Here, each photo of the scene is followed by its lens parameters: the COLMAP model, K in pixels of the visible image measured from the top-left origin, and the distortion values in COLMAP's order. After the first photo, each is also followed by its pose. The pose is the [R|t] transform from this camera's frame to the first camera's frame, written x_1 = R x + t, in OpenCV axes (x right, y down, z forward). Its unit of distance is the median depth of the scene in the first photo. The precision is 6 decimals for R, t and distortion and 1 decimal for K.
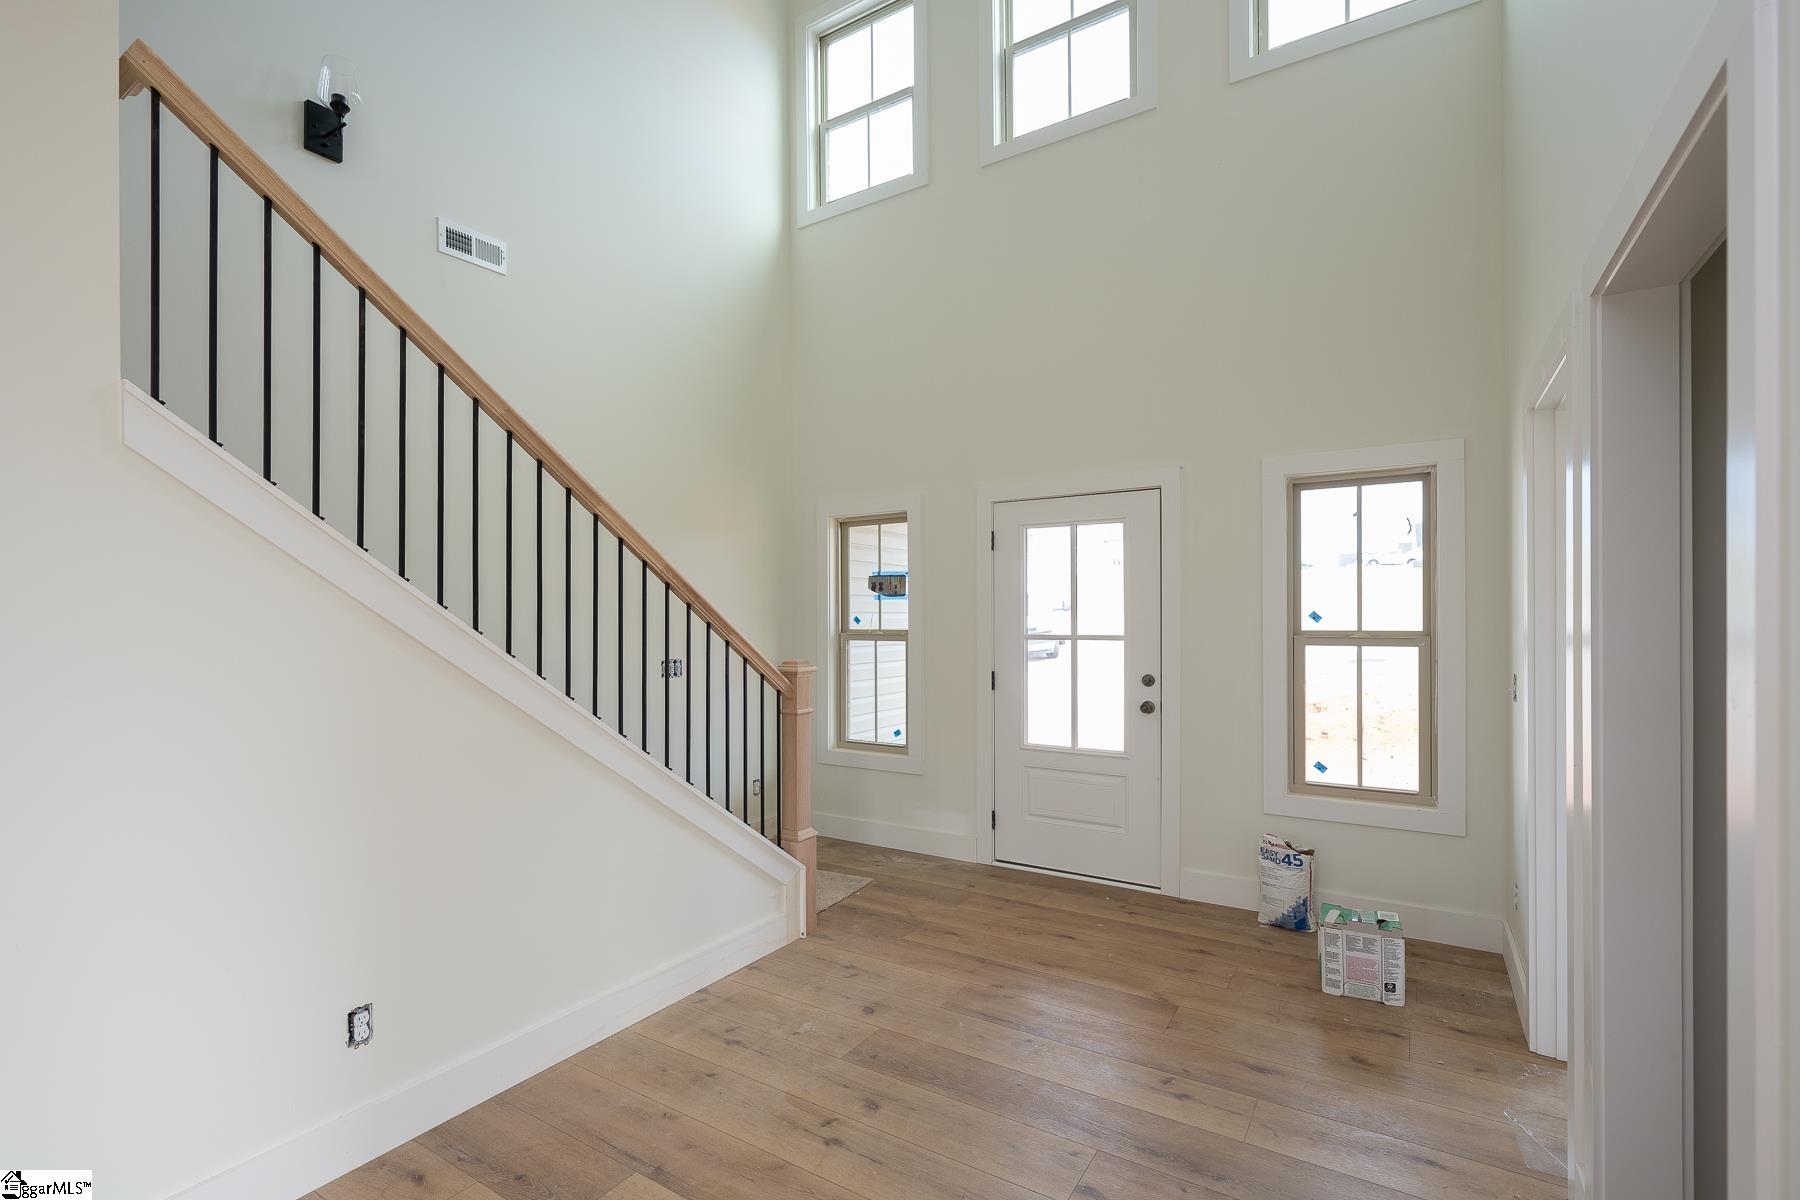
lens RADIAL K [[816.5, 0, 898.5], [0, 816.5, 608.7], [0, 0, 1]] dist [0.000438, -0.000049]
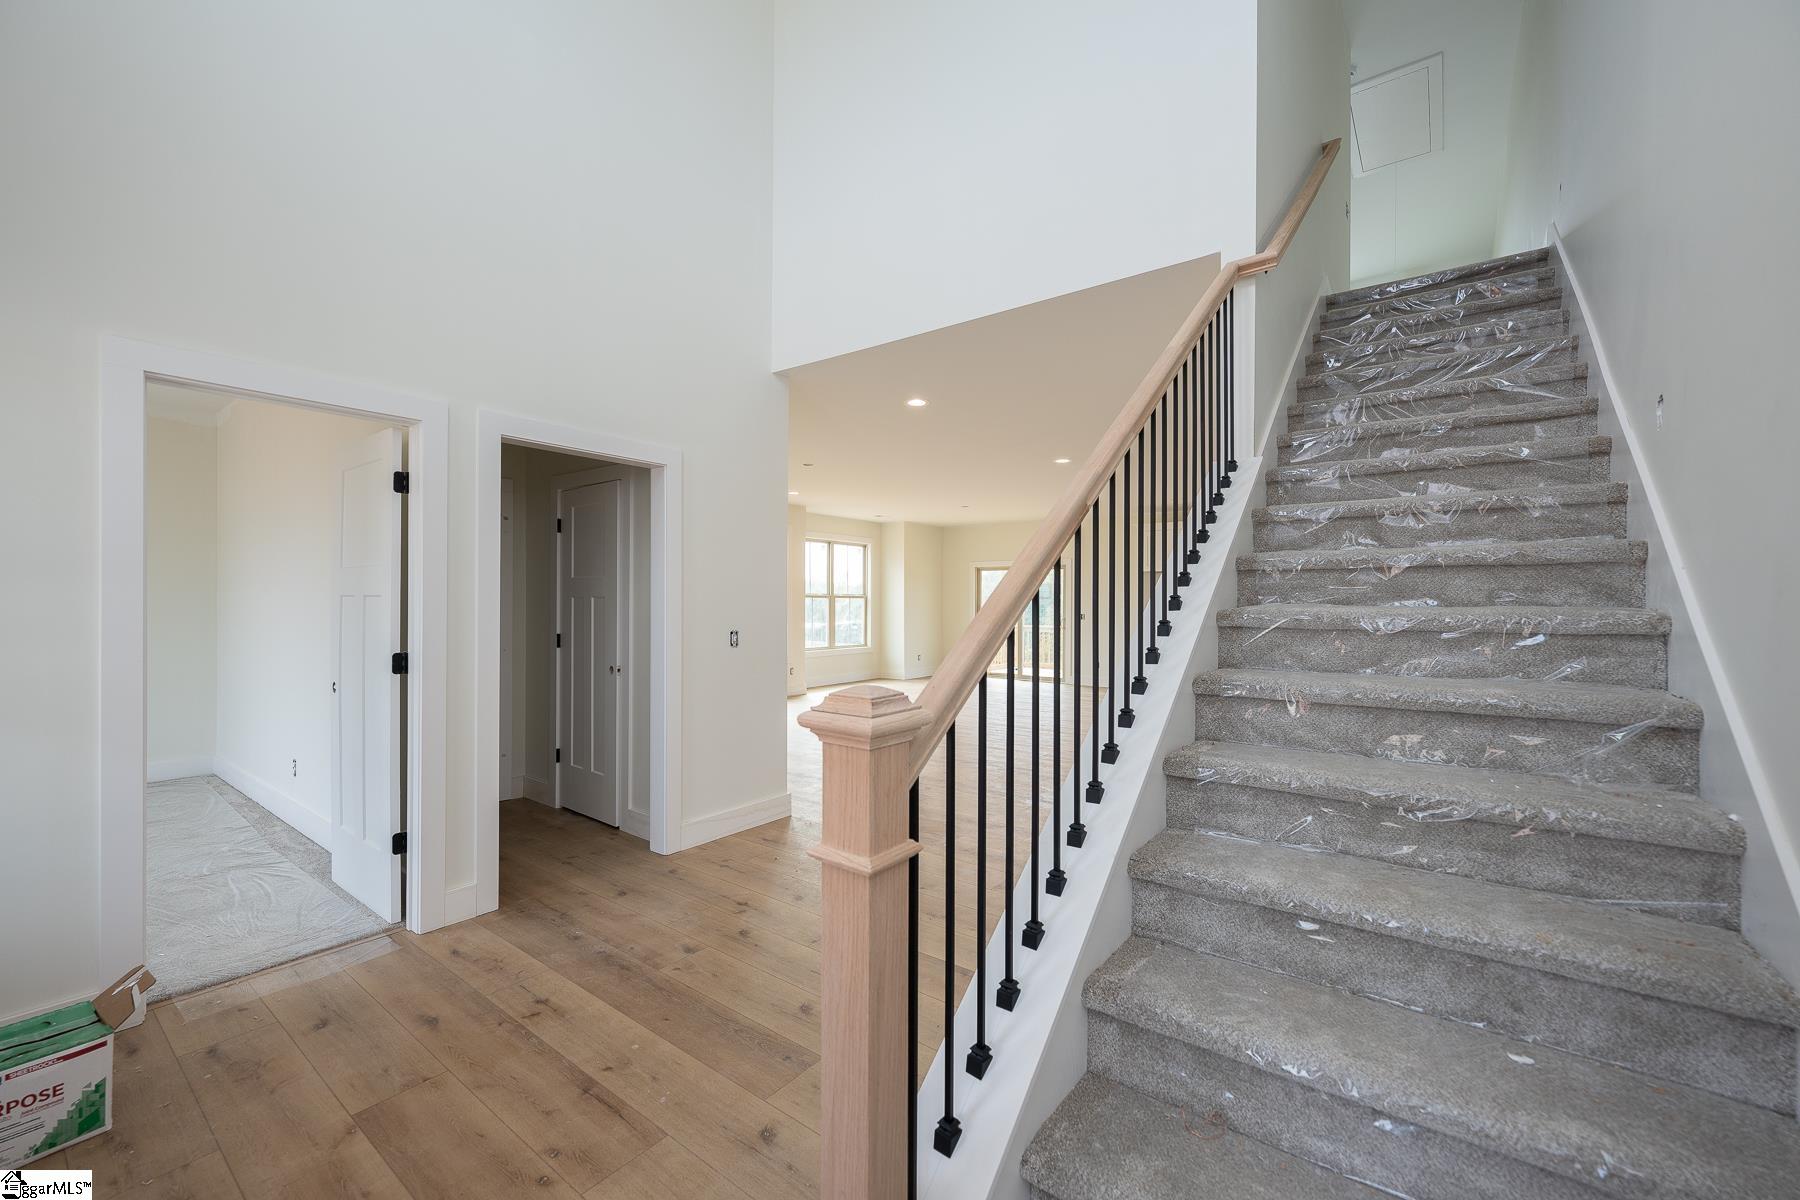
lens RADIAL K [[737.3, 0, 898.9], [0, 737.3, 600.5], [0, 0, 1]] dist [0.007403, -0.001134]
pose [[-0.995239, -0.000865, 0.097463, -0.145212], [-0.001839, 0.999949, -0.009903, 0.019121], [-0.097449, -0.010035, -0.995190, 1.112815]]
